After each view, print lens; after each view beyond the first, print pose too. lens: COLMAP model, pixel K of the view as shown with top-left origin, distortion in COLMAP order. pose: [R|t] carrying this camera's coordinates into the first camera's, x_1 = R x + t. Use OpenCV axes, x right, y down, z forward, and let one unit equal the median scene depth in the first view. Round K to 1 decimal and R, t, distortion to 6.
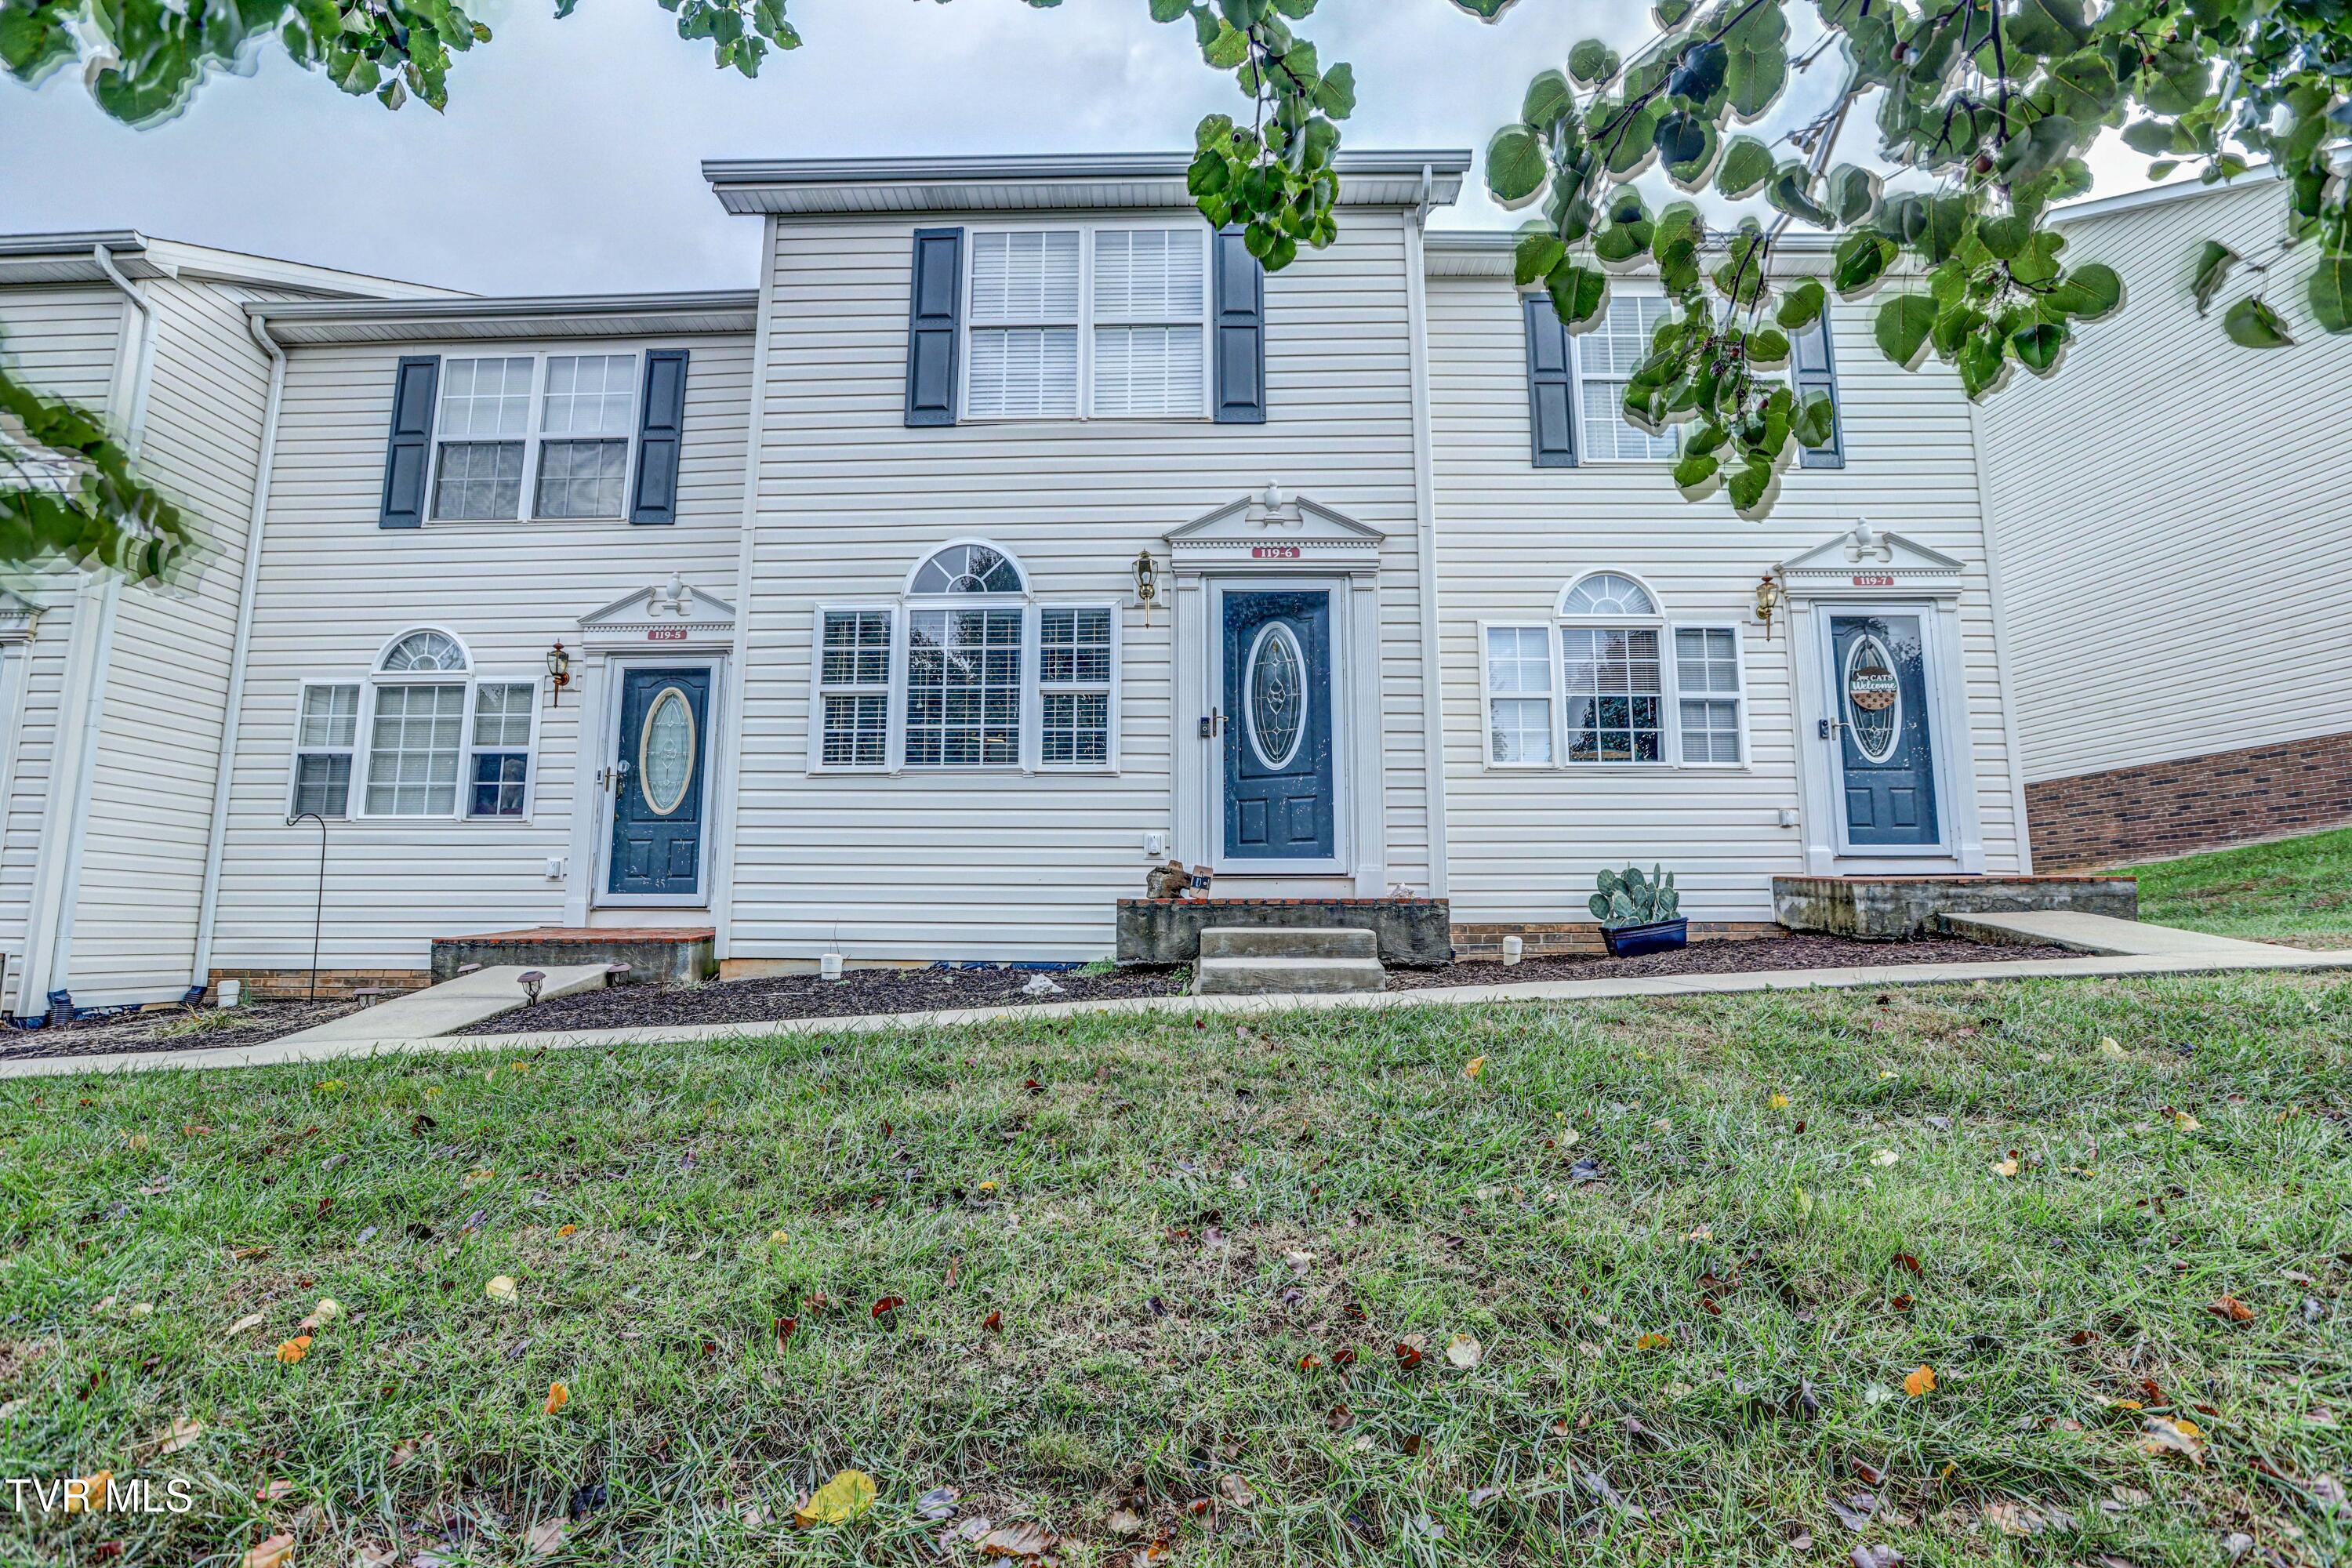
lens RADIAL K [[1072.3, 0, 1180.7], [0, 1072.3, 785.0], [0, 0, 1]] dist [-0.028135, 0.003292]
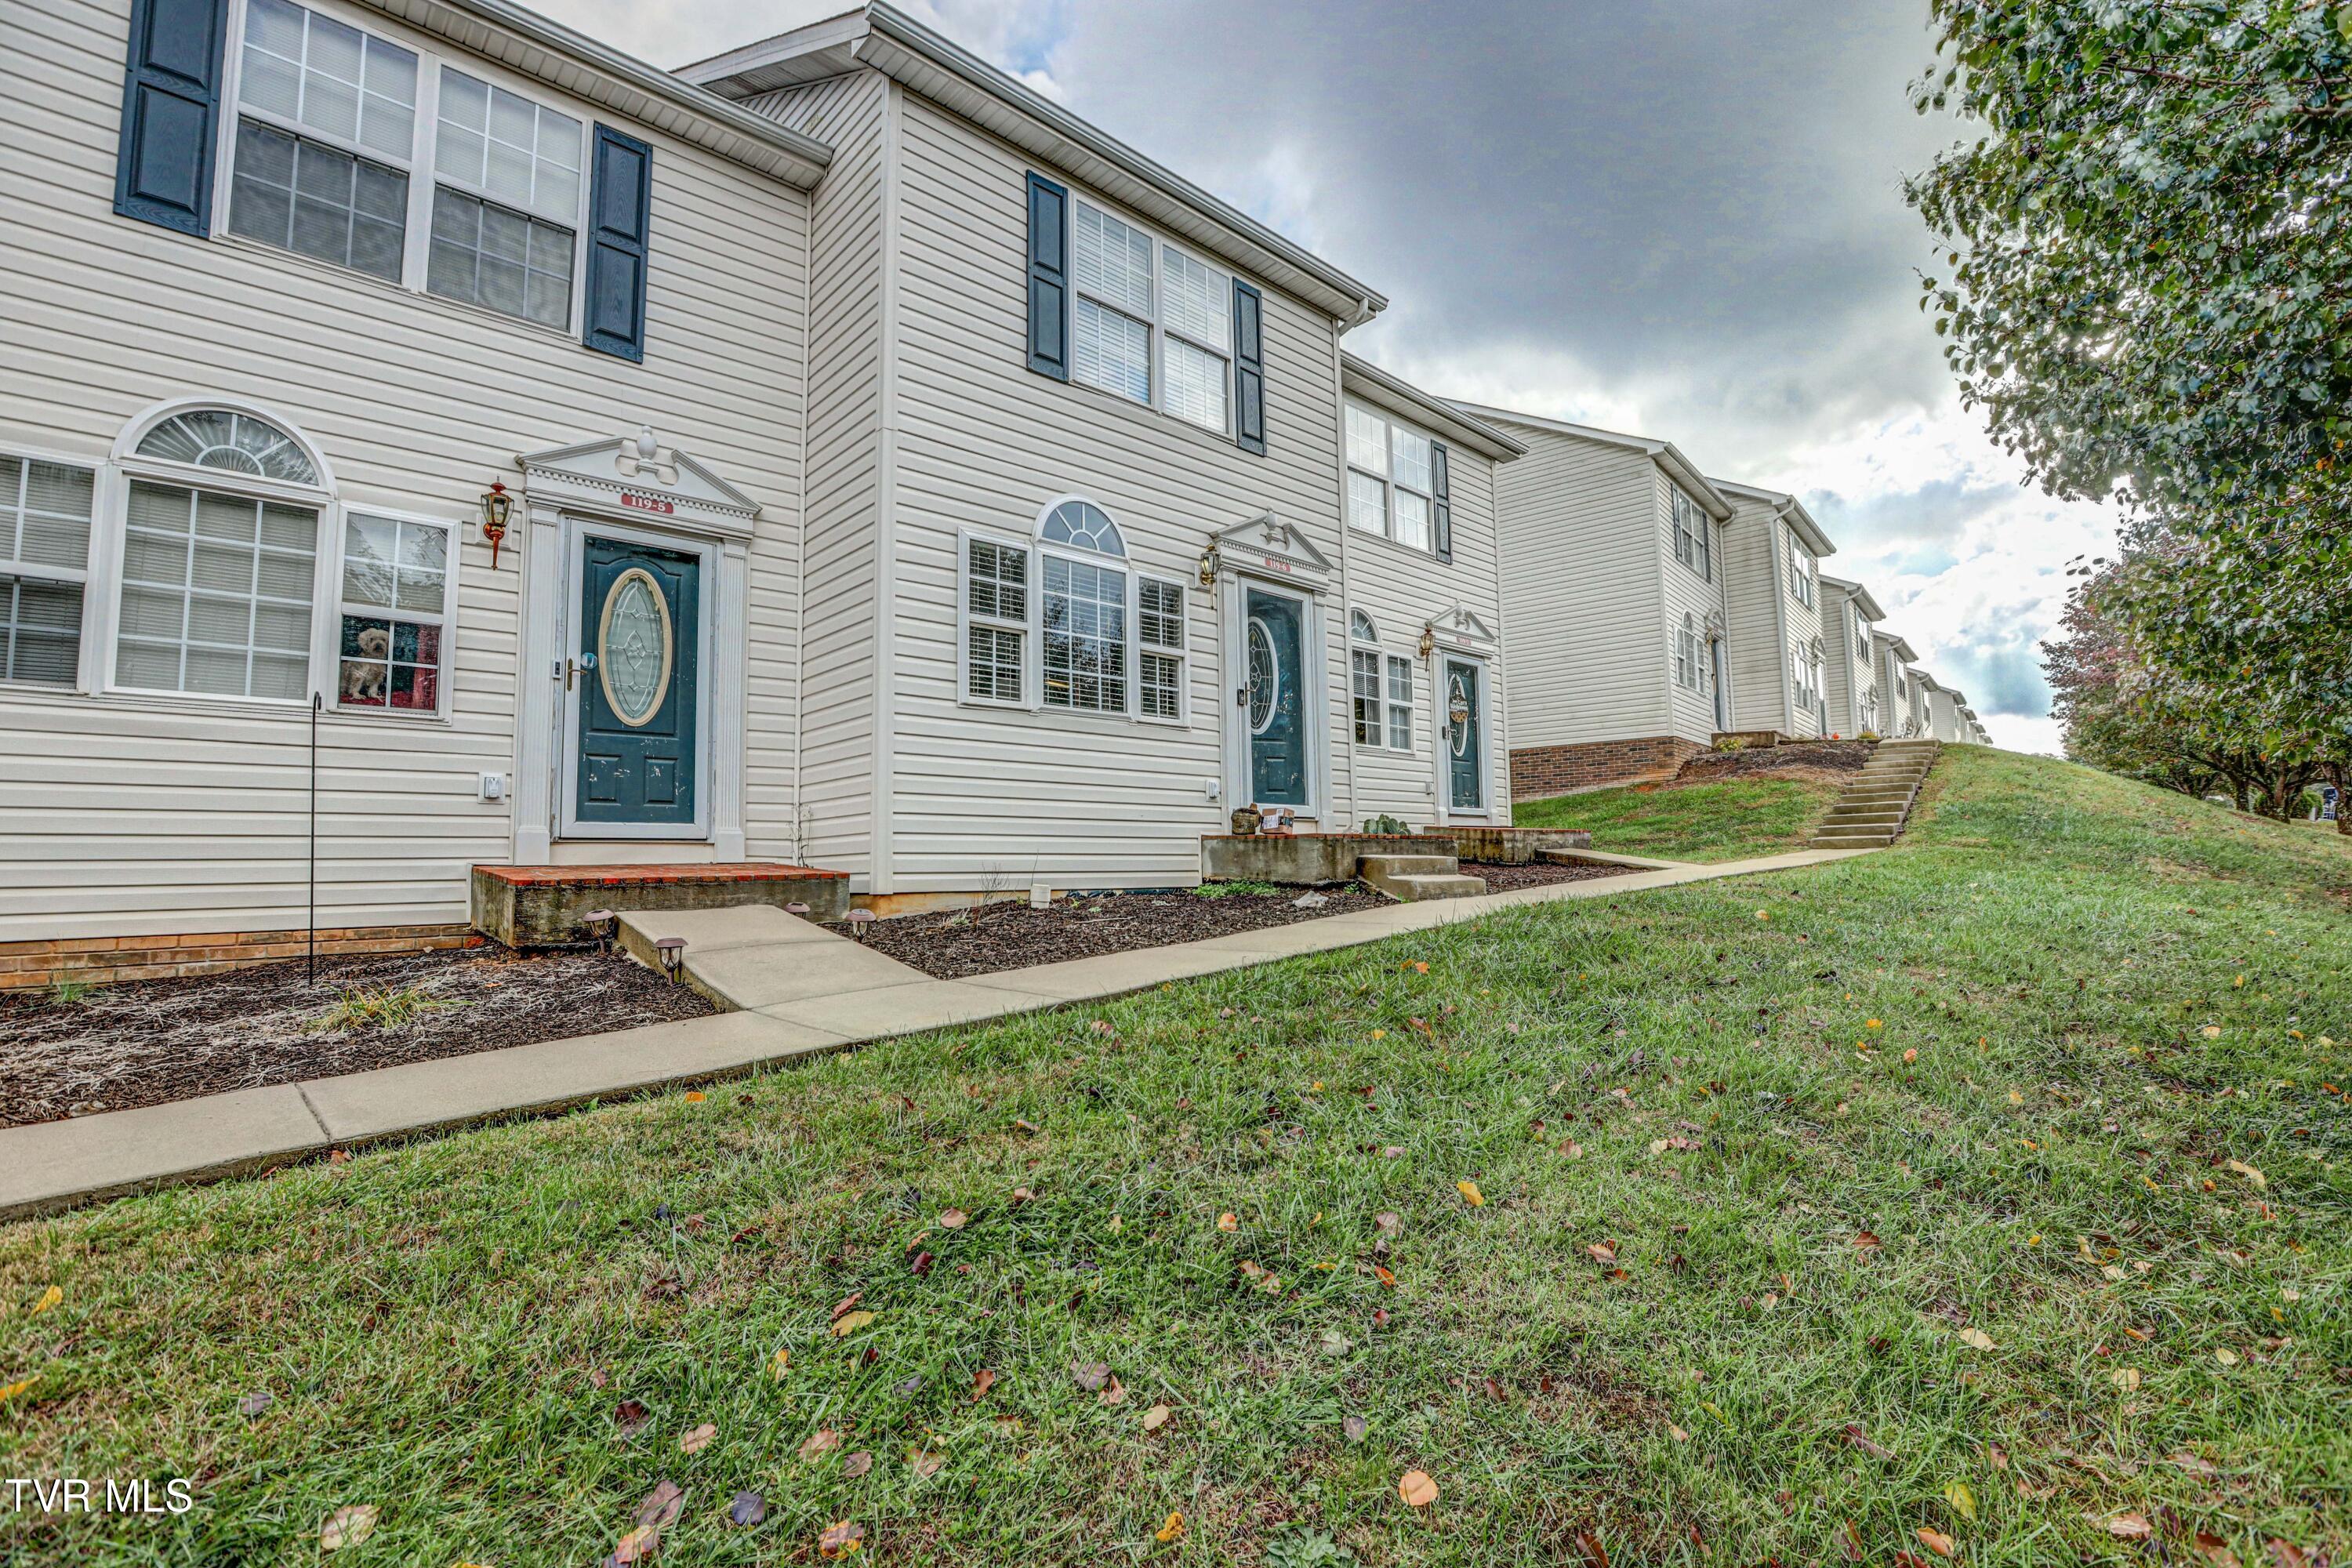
lens RADIAL K [[1072.3, 0, 1194.5], [0, 1072.3, 773.0], [0, 0, 1]] dist [-0.028135, 0.003292]
pose [[0.711098, 0.051668, 0.701191, -0.822444], [-0.077428, 0.996985, 0.005058, 0.029323], [-0.698816, -0.057889, 0.712955, 0.140672]]
